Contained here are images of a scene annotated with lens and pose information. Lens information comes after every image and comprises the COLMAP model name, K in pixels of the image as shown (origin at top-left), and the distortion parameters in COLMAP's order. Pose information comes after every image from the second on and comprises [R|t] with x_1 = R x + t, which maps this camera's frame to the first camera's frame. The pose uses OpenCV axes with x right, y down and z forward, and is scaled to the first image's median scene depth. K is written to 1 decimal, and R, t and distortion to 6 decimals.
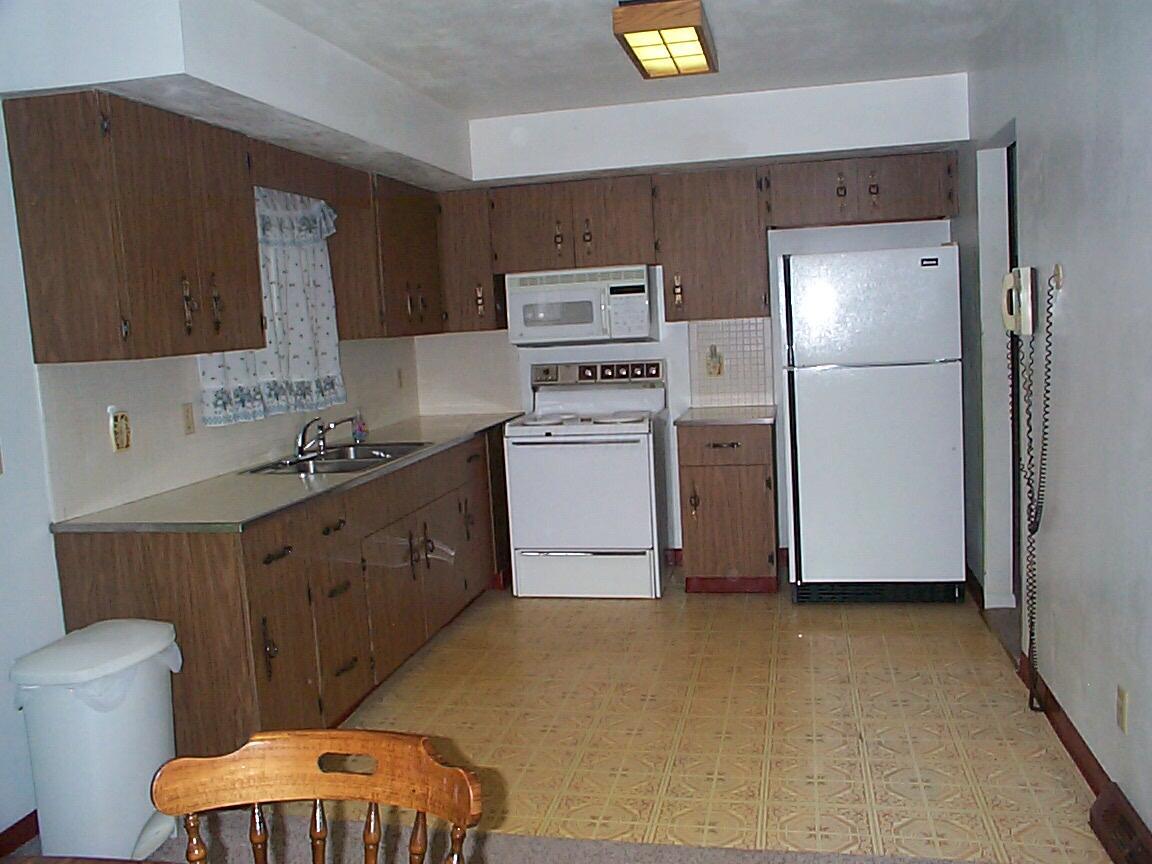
lens RADIAL K [[966.5, 0, 581.0], [0, 966.5, 419.0], [0, 0, 1]] dist [-0.131537, 0.160263]
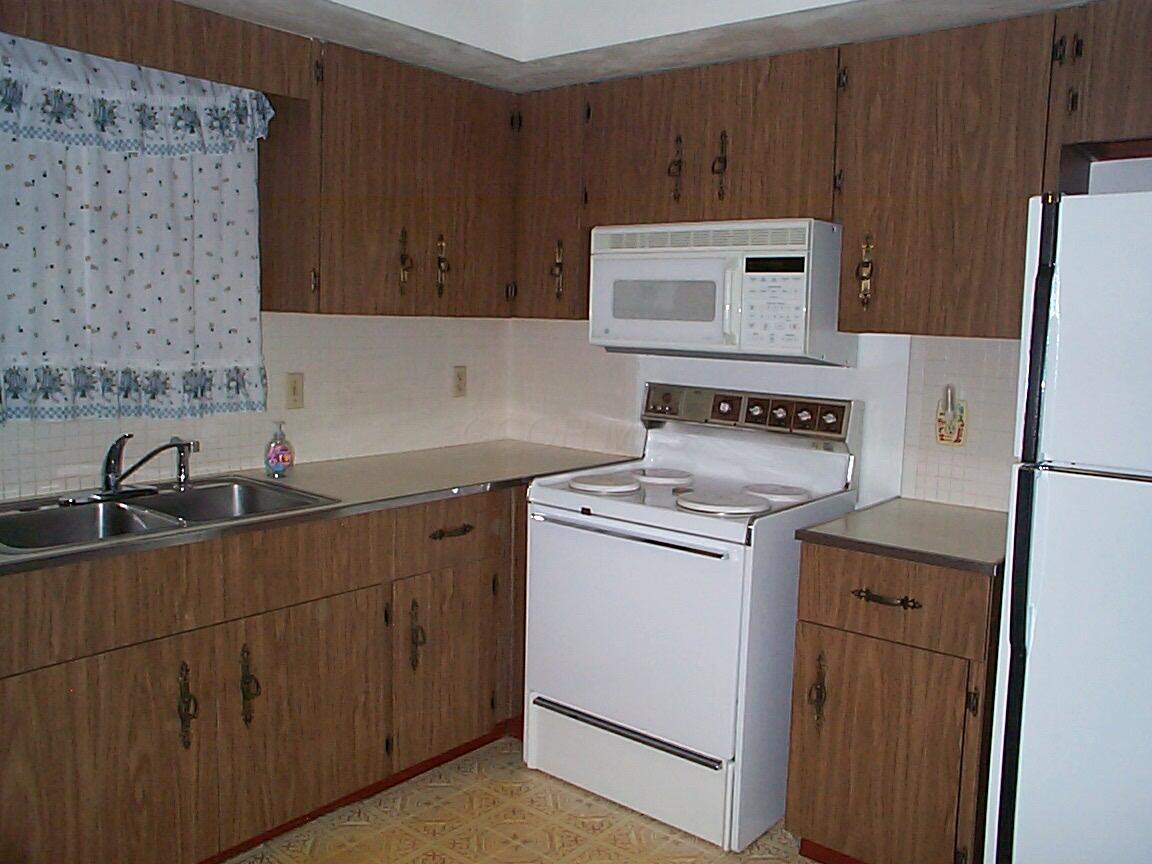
lens RADIAL K [[966.5, 0, 590.2], [0, 966.5, 415.6], [0, 0, 1]] dist [-0.131537, 0.160263]
pose [[0.893334, 0.127010, -0.431072, 0.211324], [-0.123642, 0.991675, 0.035954, -0.062126], [0.432050, 0.021180, 0.901601, 0.516971]]
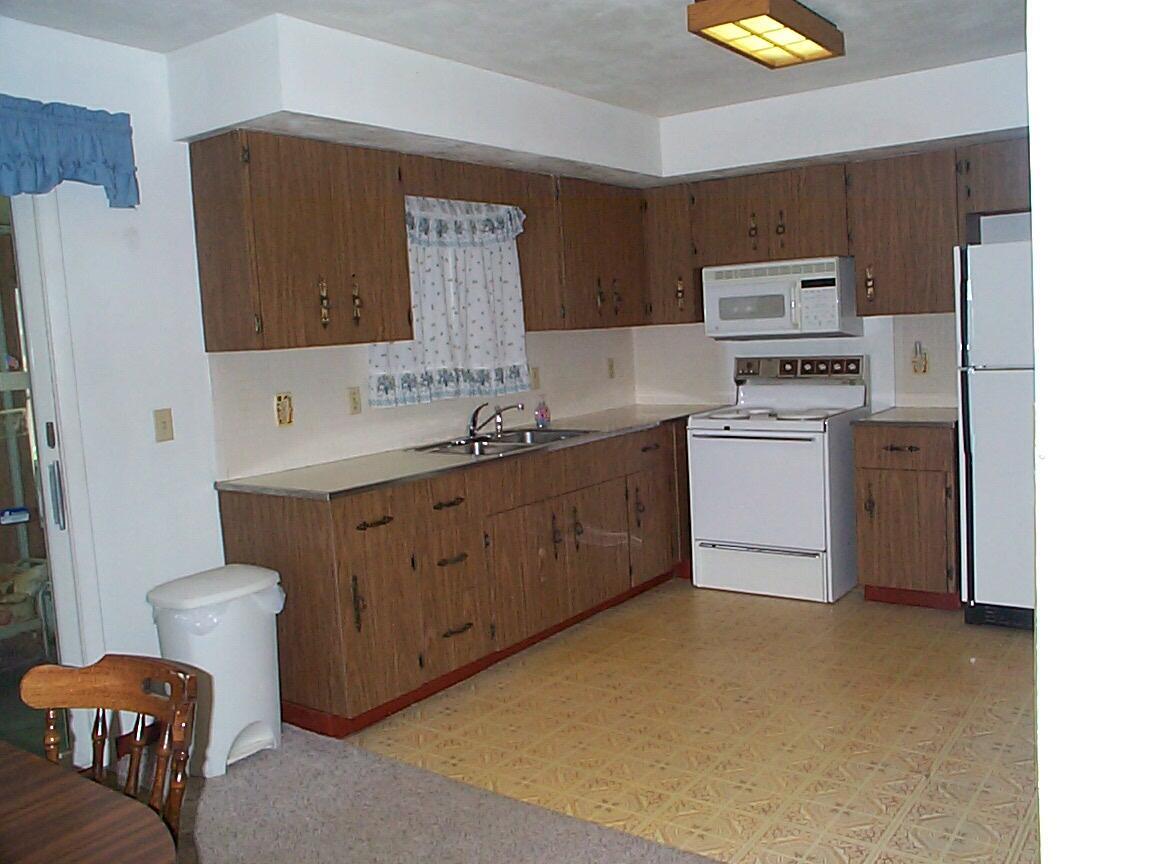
lens RADIAL K [[966.5, 0, 586.2], [0, 966.5, 414.7], [0, 0, 1]] dist [-0.131537, 0.160263]
pose [[0.924919, 0.041344, -0.377908, 0.217176], [-0.037404, 0.999142, 0.017764, -0.010719], [0.378319, -0.002295, 0.925673, 0.021541]]
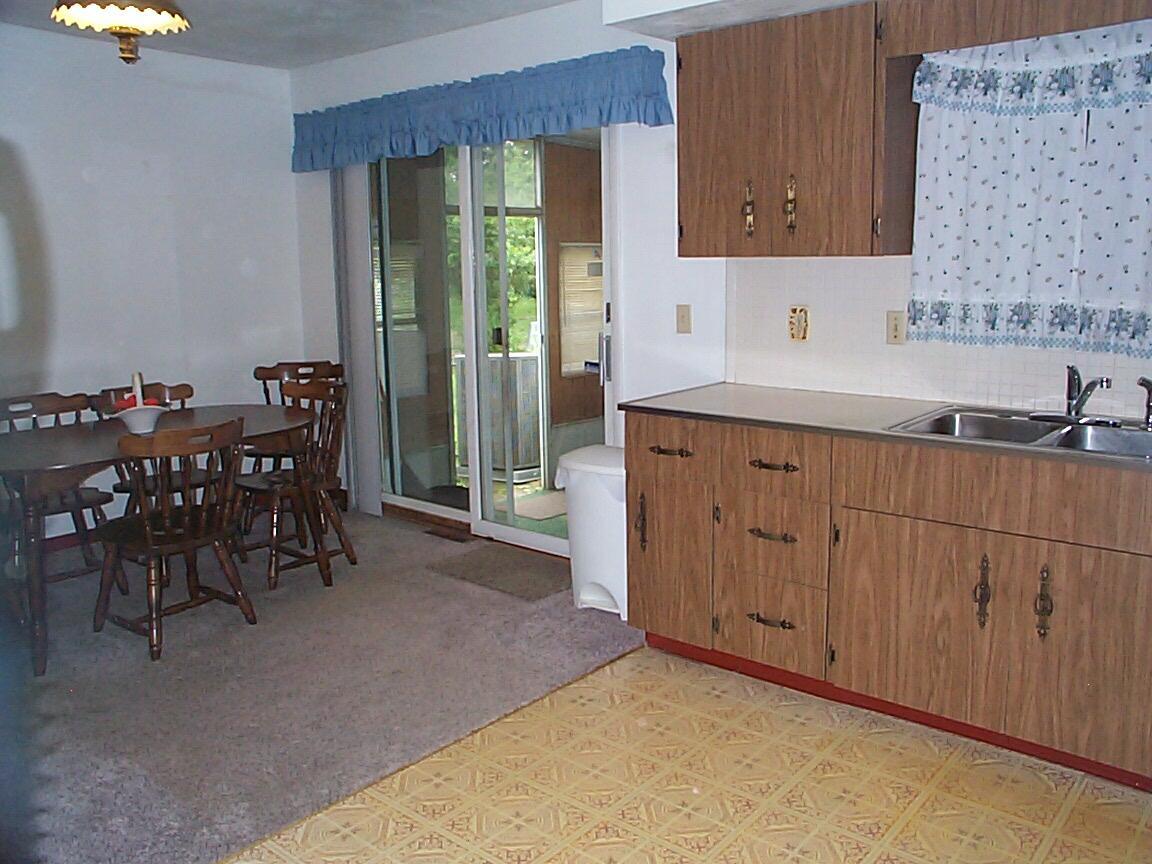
lens RADIAL K [[966.5, 0, 591.9], [0, 966.5, 415.9], [0, 0, 1]] dist [-0.131537, 0.160263]
pose [[-0.451445, 0.211043, -0.866982, 0.409282], [-0.053148, 0.963543, 0.262222, -0.109585], [0.890715, 0.164458, -0.423770, 0.866766]]
